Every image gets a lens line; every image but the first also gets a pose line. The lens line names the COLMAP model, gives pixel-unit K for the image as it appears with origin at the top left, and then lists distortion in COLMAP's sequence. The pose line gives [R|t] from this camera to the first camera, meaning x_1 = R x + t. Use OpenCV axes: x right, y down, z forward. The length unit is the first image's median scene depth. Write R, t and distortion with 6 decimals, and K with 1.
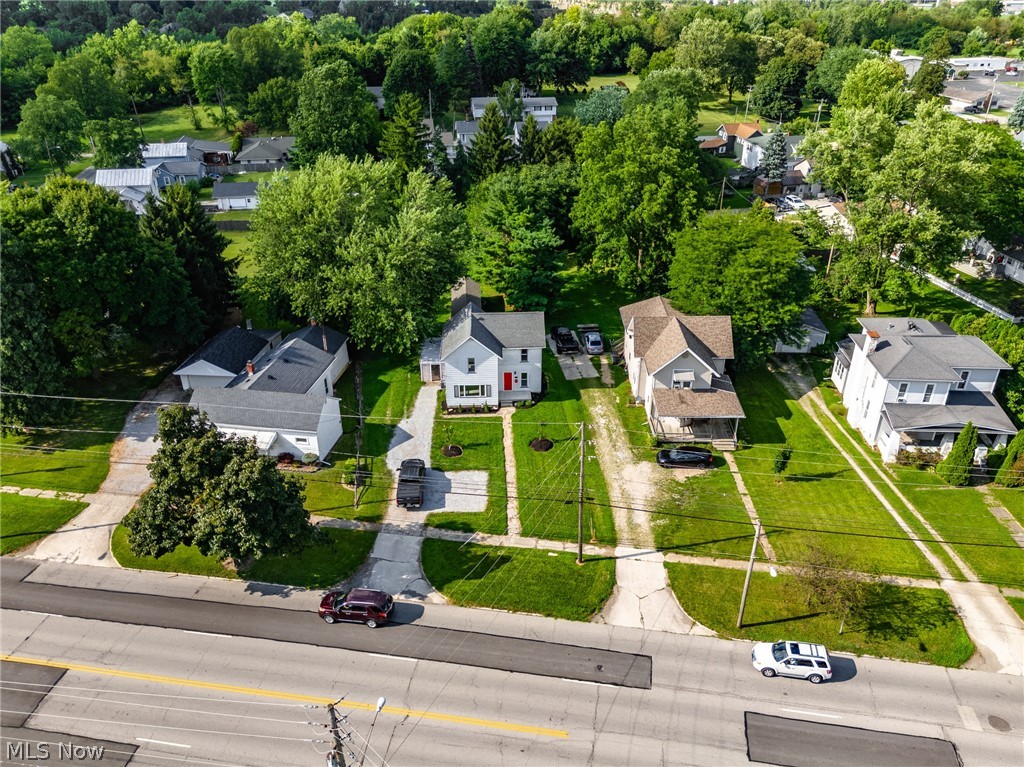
lens RADIAL K [[767.3, 0, 512.0], [0, 767.3, 383.5], [0, 0, 1]] dist [0.064662, 0.000508]
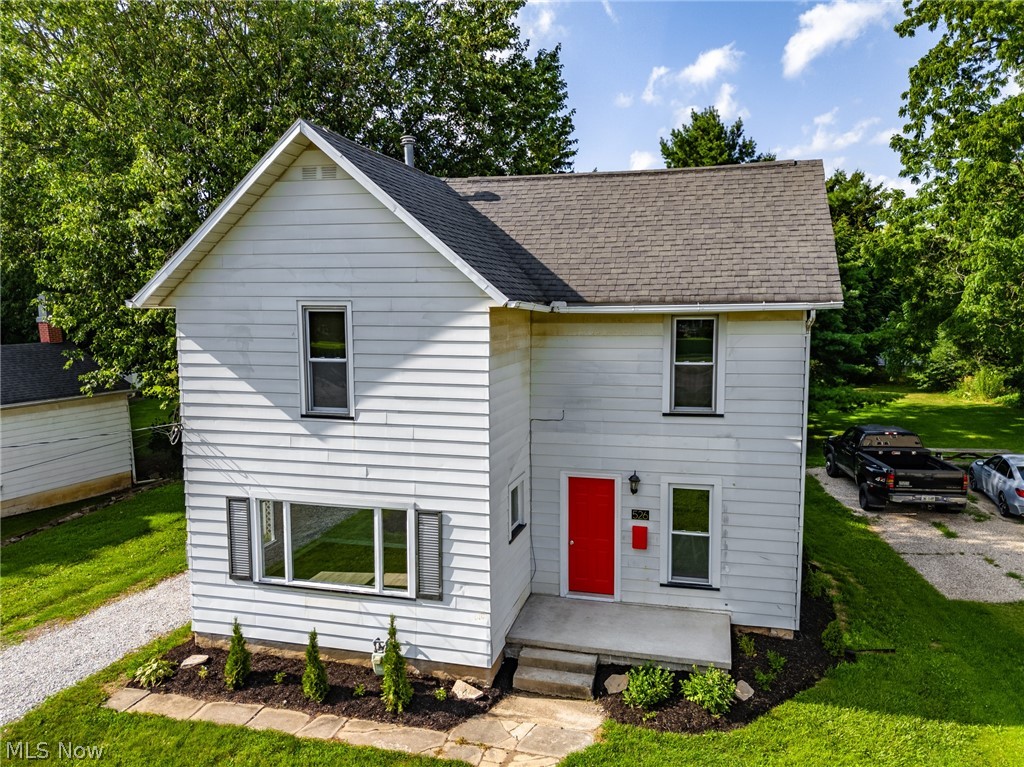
lens RADIAL K [[767.3, 0, 512.0], [0, 767.3, 383.5], [0, 0, 1]] dist [0.064662, 0.000508]
pose [[0.954828, 0.038814, -0.294615, 0.027209], [-0.143299, 0.928682, -0.342074, 0.026928], [0.260326, 0.368840, 0.892294, 0.842268]]
